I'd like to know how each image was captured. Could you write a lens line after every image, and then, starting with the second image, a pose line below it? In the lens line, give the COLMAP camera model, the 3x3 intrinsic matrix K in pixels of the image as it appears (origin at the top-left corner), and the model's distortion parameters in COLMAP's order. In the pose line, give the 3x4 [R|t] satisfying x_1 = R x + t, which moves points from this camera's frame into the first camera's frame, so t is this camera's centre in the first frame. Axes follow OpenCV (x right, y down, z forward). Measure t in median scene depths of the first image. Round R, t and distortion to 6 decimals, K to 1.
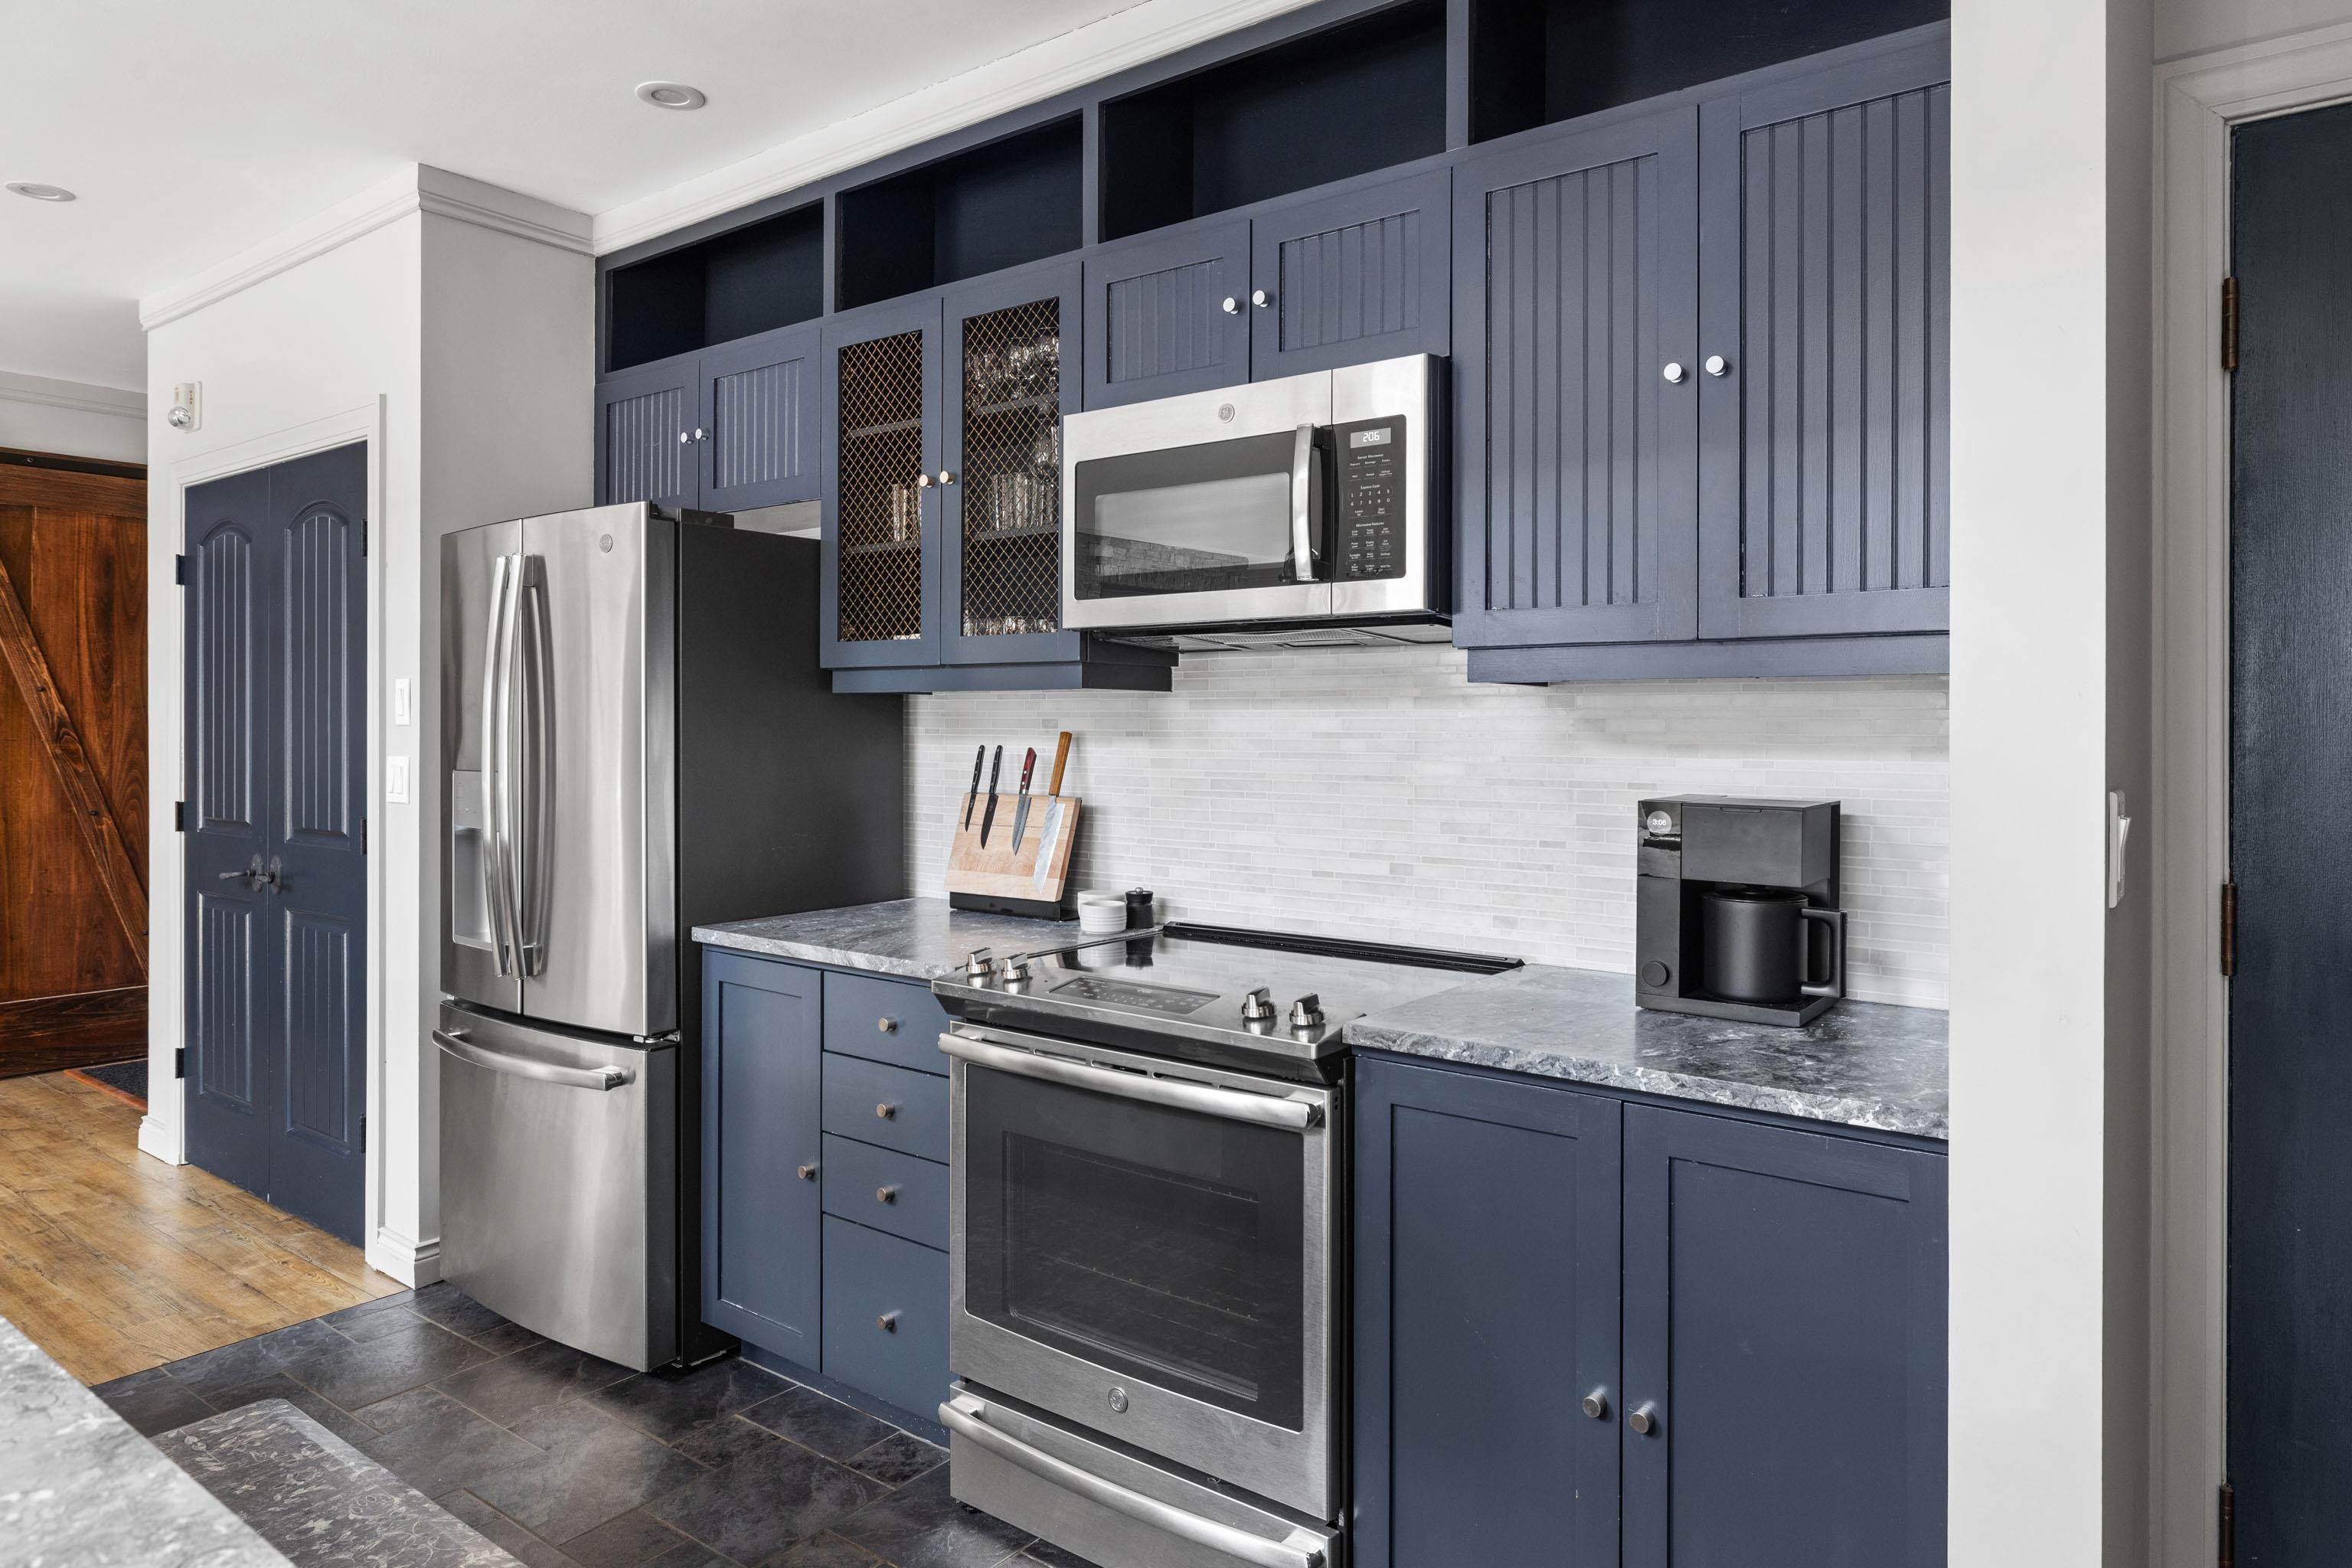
lens RADIAL K [[1423.0, 0, 1175.1], [0, 1423.0, 728.9], [0, 0, 1]] dist [-0.003219, 0.000318]
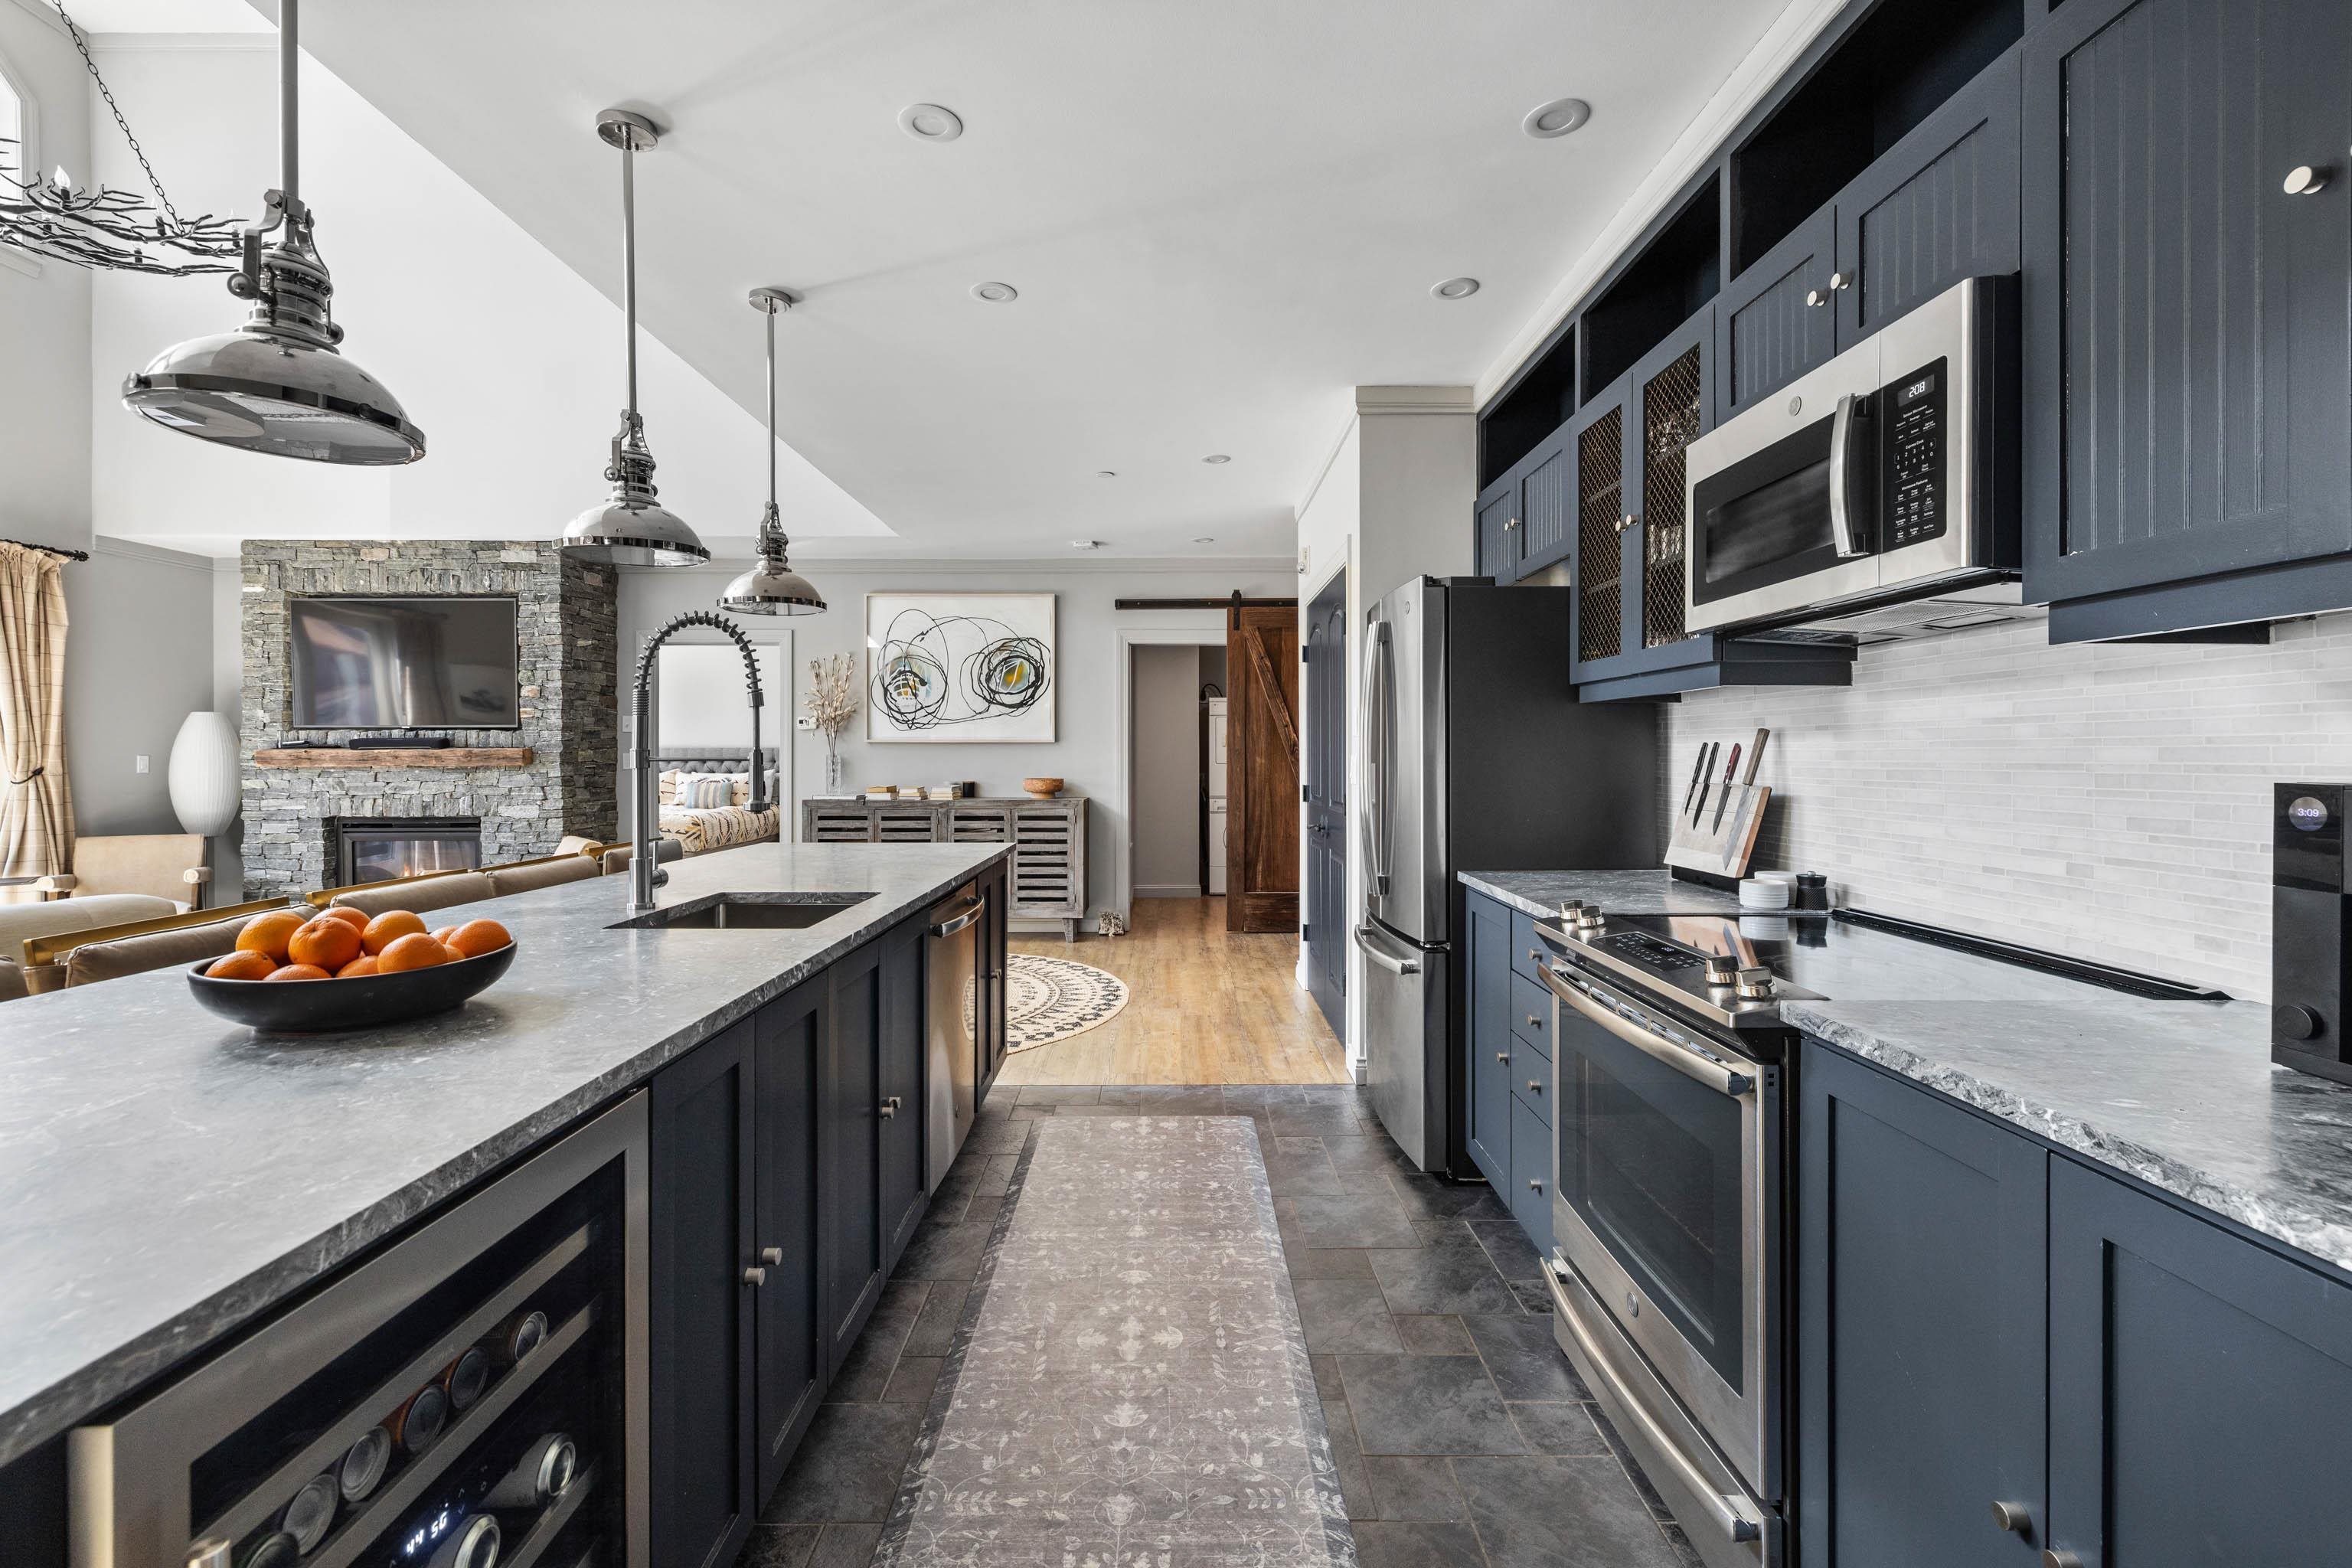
lens RADIAL K [[1000.7, 0, 1178.1], [0, 1000.7, 759.2], [0, 0, 1]] dist [0.001443, 0.000167]
pose [[0.610483, 0.000800, -0.792029, 0.300113], [0.000439, 0.999999, 0.001348, 0.028660], [0.792029, -0.001170, 0.610482, 0.181431]]
